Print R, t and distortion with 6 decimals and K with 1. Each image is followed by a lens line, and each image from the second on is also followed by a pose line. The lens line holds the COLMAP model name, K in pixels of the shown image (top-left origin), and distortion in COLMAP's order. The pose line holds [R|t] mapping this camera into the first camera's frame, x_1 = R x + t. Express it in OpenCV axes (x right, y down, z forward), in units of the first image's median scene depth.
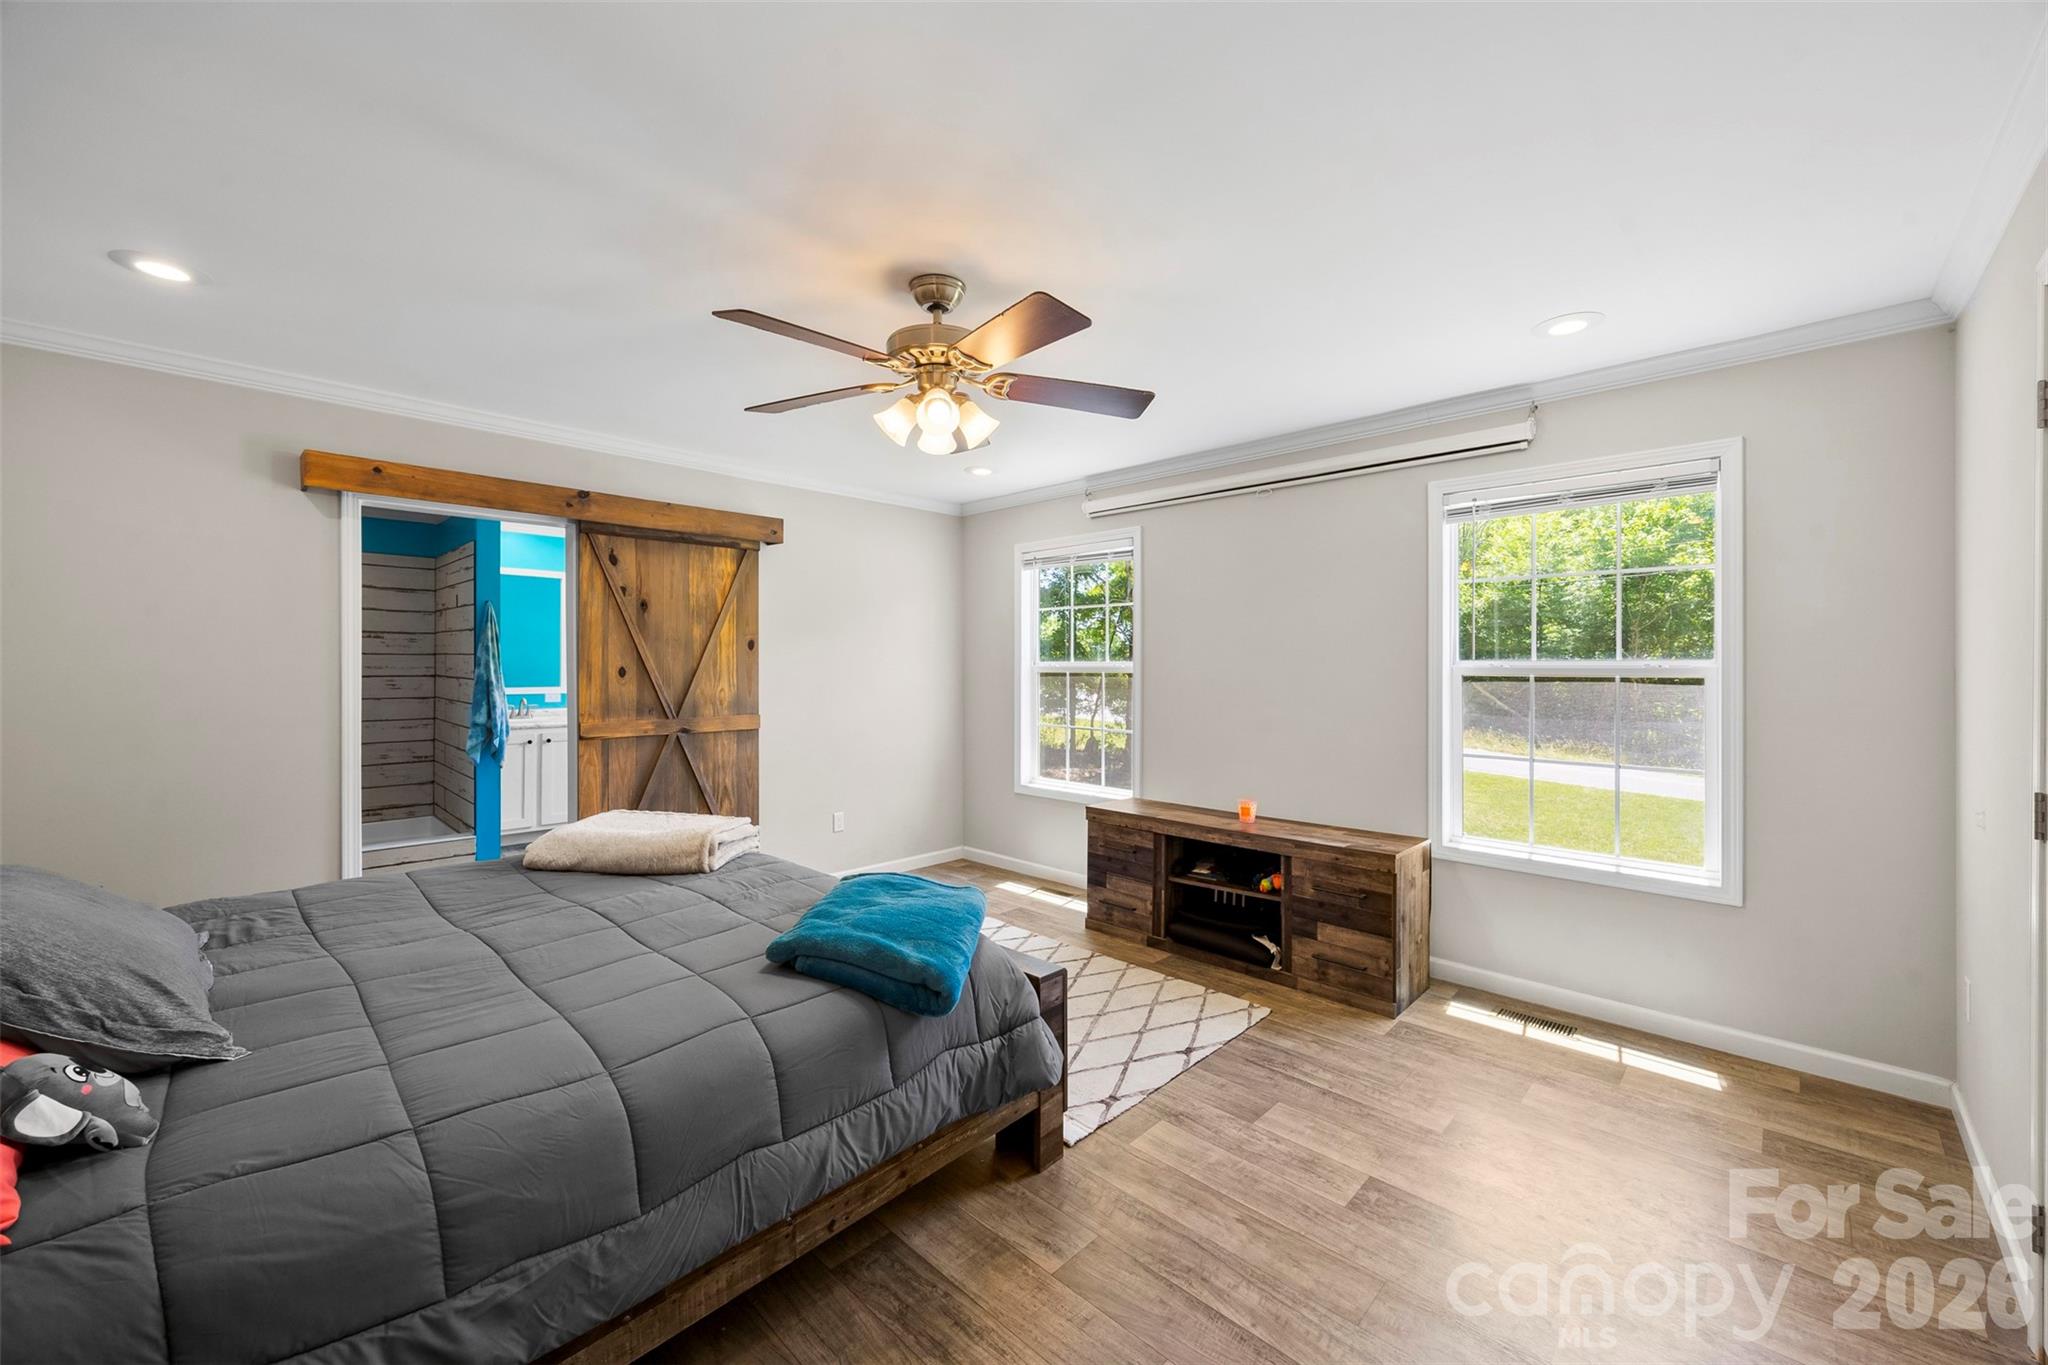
lens RADIAL K [[789.0, 0, 1008.9], [0, 789.0, 662.4], [0, 0, 1]] dist [-0.002163, 0.000209]
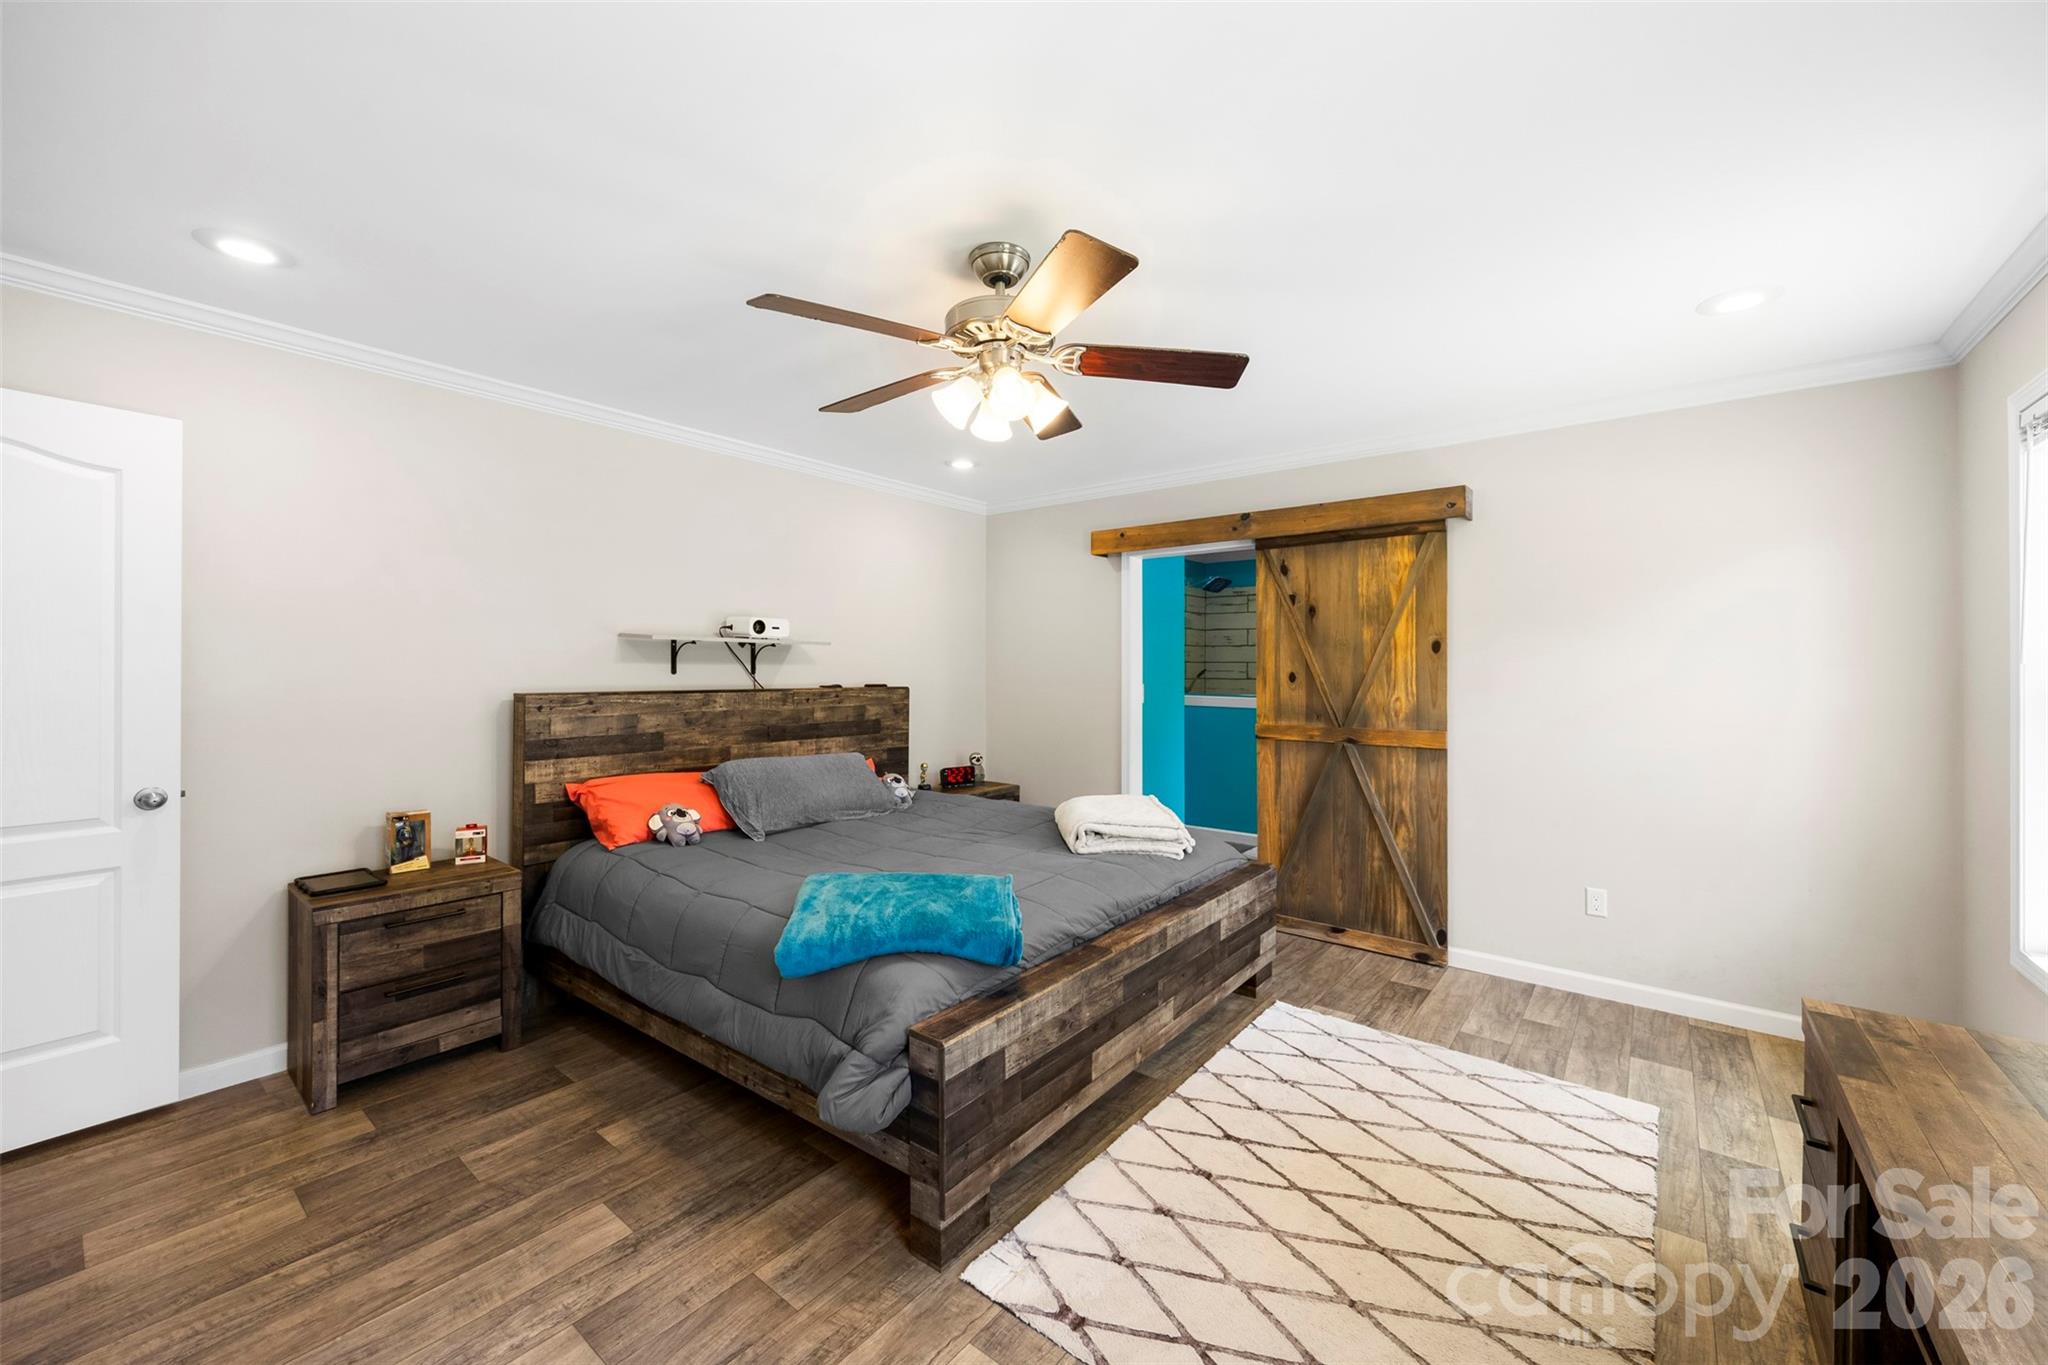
lens RADIAL K [[789.0, 0, 1059.5], [0, 789.0, 663.5], [0, 0, 1]] dist [-0.002163, 0.000209]
pose [[0.125564, -0.008903, -0.992046, 0.473180], [0.000163, 0.999960, -0.008953, 0.003404], [0.992086, 0.000962, 0.125560, 0.538547]]
